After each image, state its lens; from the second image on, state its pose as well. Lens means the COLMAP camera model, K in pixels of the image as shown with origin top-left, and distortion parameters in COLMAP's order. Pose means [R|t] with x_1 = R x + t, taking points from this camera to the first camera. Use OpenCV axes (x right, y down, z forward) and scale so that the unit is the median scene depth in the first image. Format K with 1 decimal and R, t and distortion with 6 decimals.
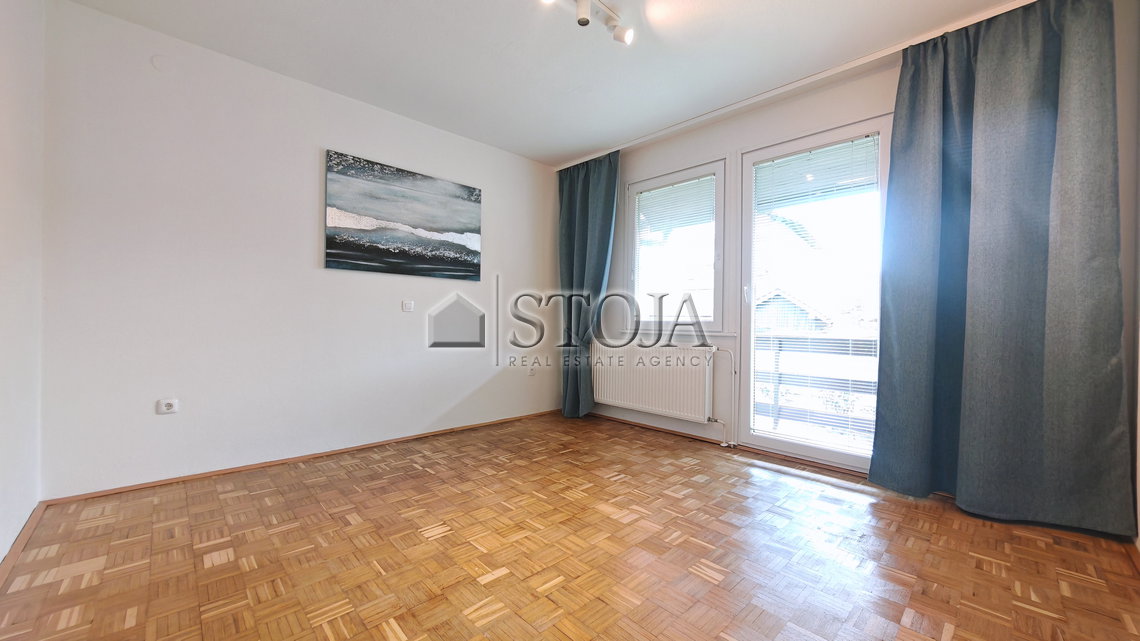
lens RADIAL K [[426.7, 0, 574.1], [0, 426.7, 319.2], [0, 0, 1]] dist [-0.005672, 0.000155]
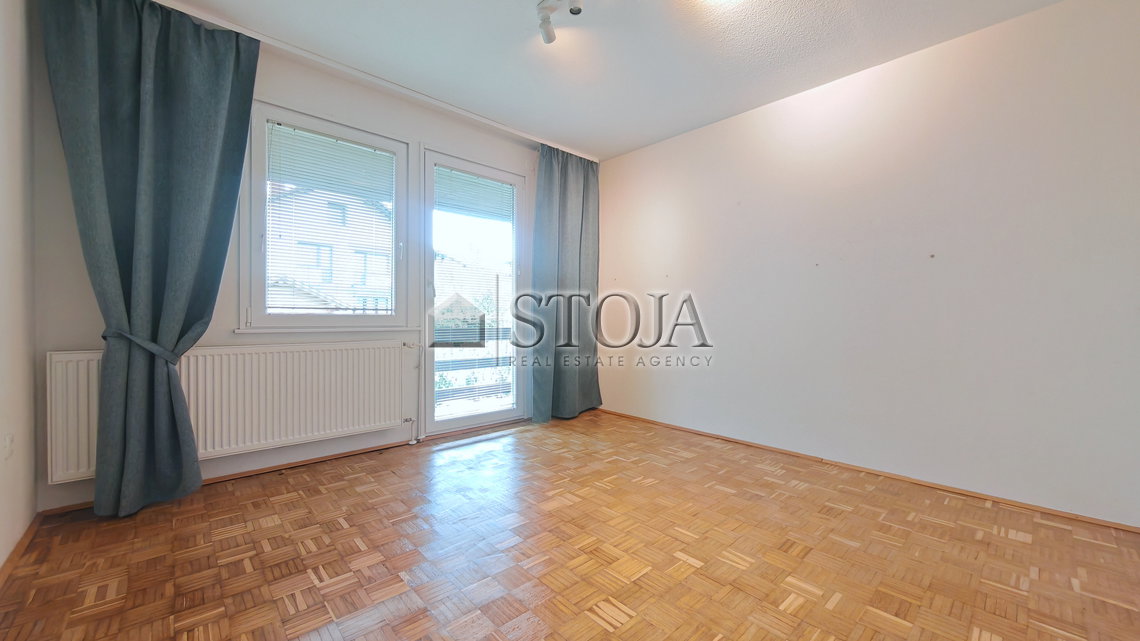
lens RADIAL K [[426.7, 0, 573.4], [0, 426.7, 323.6], [0, 0, 1]] dist [-0.005672, 0.000155]
pose [[0.019851, -0.029298, 0.999374, -0.671414], [-0.014121, 0.999463, 0.029581, -0.011921], [-0.999703, -0.014699, 0.019427, 0.684463]]
